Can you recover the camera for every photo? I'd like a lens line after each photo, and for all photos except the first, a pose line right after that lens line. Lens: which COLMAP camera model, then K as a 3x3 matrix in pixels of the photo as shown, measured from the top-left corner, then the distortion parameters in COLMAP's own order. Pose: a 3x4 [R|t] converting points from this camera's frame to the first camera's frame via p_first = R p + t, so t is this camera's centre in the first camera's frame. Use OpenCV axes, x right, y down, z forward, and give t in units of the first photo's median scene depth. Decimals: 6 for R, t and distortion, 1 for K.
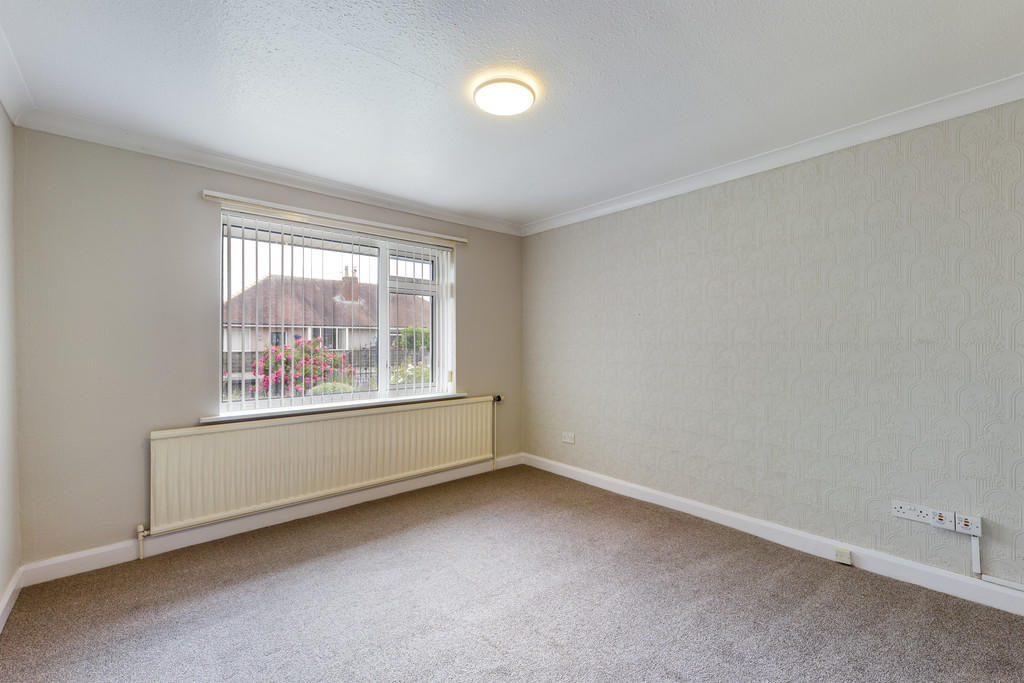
lens RADIAL K [[436.3, 0, 512.0], [0, 436.3, 341.5], [0, 0, 1]] dist [0.000047, 0.000122]
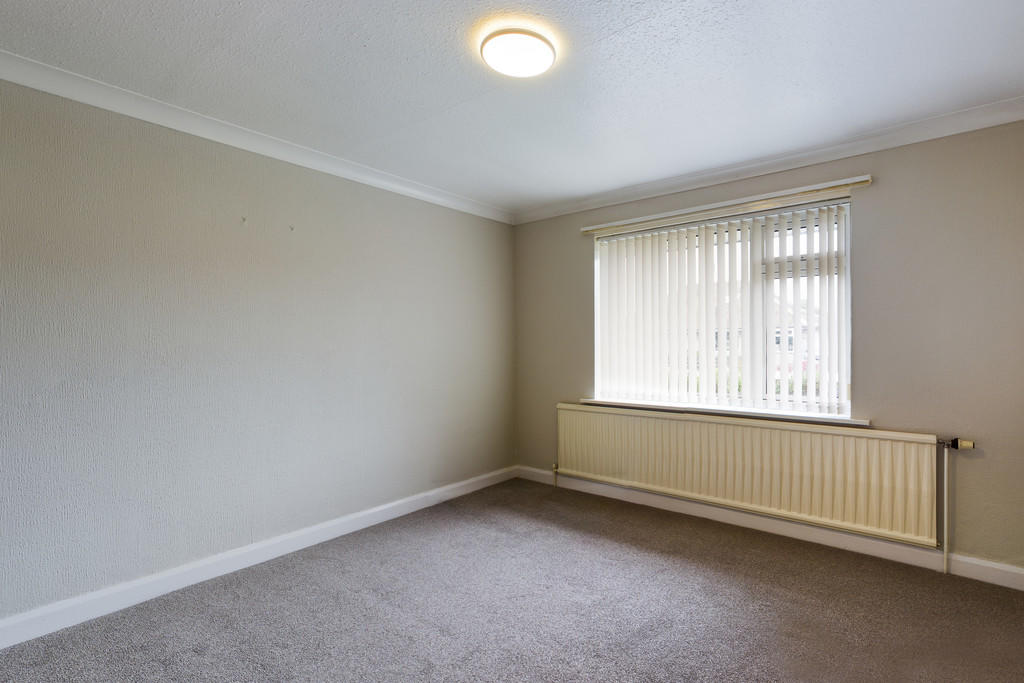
lens RADIAL K [[432.9, 0, 512.0], [0, 432.9, 341.5], [0, 0, 1]] dist [0.026062, 0.000028]
pose [[0.231881, -0.006940, -0.972719, 0.393054], [0.010447, 0.999935, -0.004644, 0.001943], [0.972688, -0.009085, 0.231939, 0.355166]]
